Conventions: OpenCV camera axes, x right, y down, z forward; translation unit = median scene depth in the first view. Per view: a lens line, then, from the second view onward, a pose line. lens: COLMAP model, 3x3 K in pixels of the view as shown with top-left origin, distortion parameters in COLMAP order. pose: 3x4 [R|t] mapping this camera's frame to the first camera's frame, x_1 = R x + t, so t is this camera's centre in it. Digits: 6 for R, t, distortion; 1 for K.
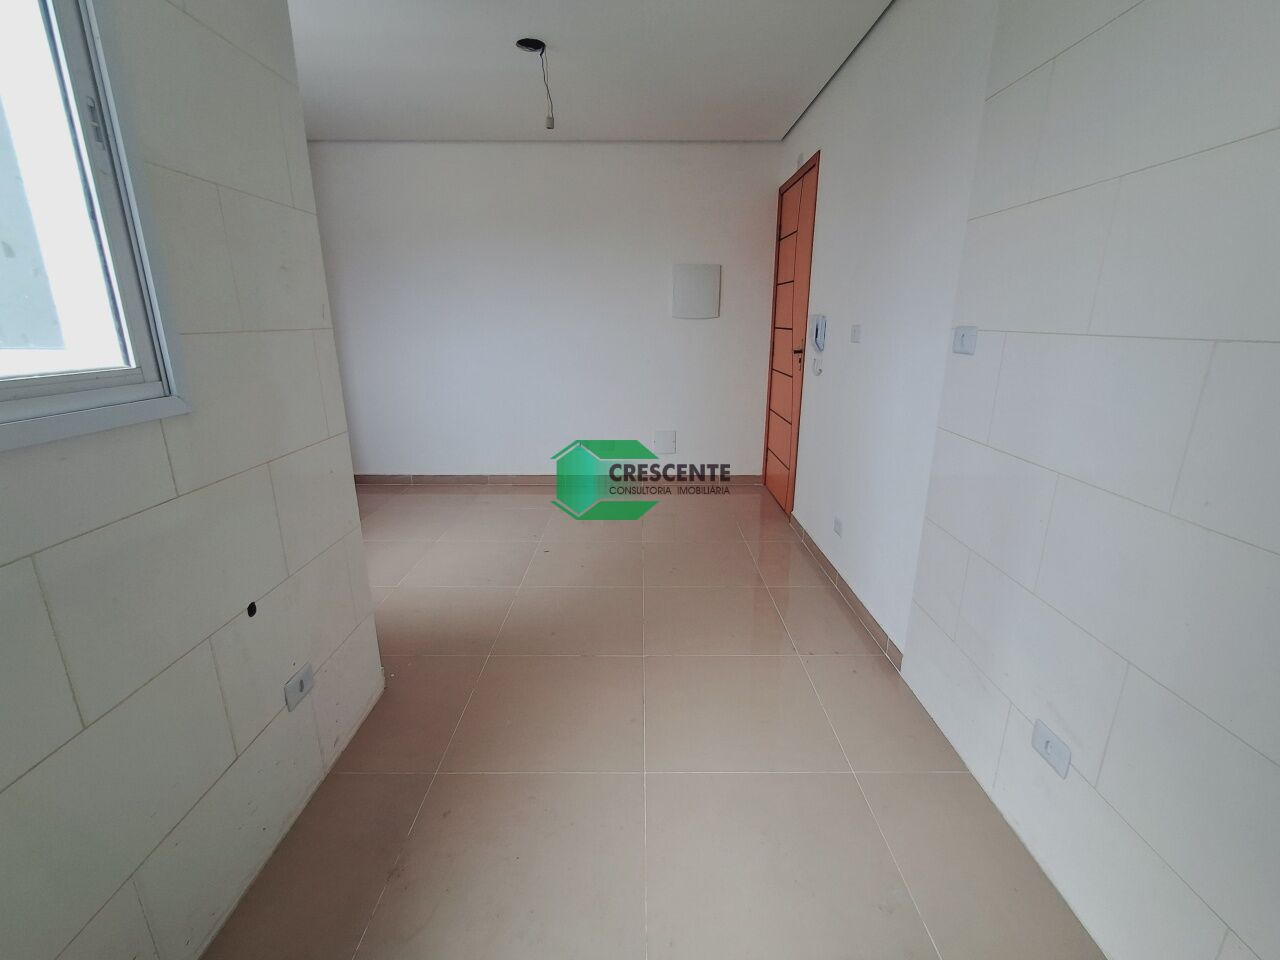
lens RADIAL K [[578.3, 0, 642.1], [0, 578.3, 483.8], [0, 0, 1]] dist [-0.003051, 0.000443]
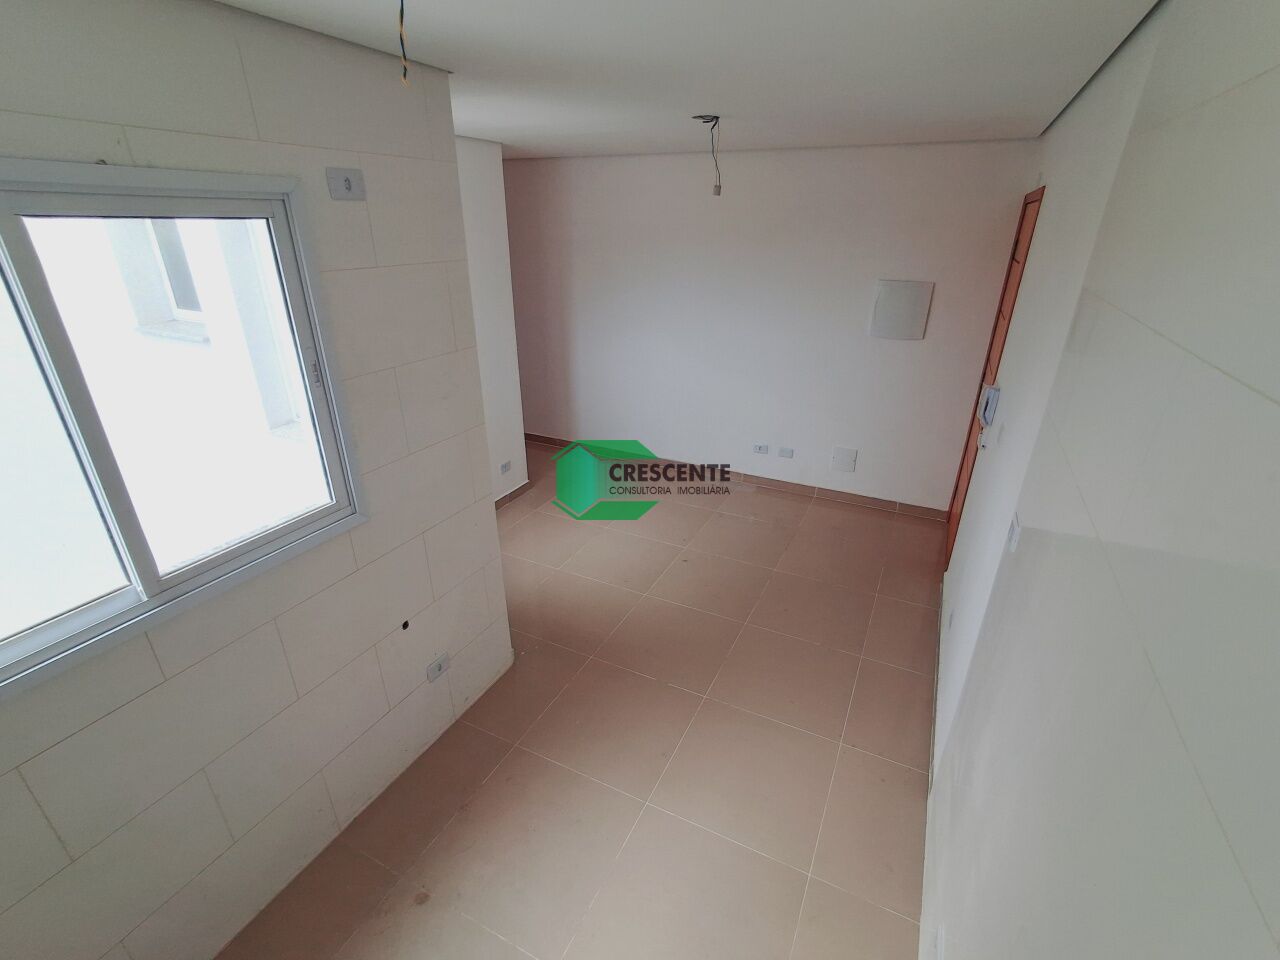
lens RADIAL K [[578.3, 0, 639.6], [0, 578.3, 476.9], [0, 0, 1]] dist [-0.003051, 0.000443]
pose [[0.889941, 0.179459, -0.419283, 0.417176], [-0.123060, 0.979719, 0.158135, -0.436207], [0.439159, -0.089134, 0.893977, -0.085854]]
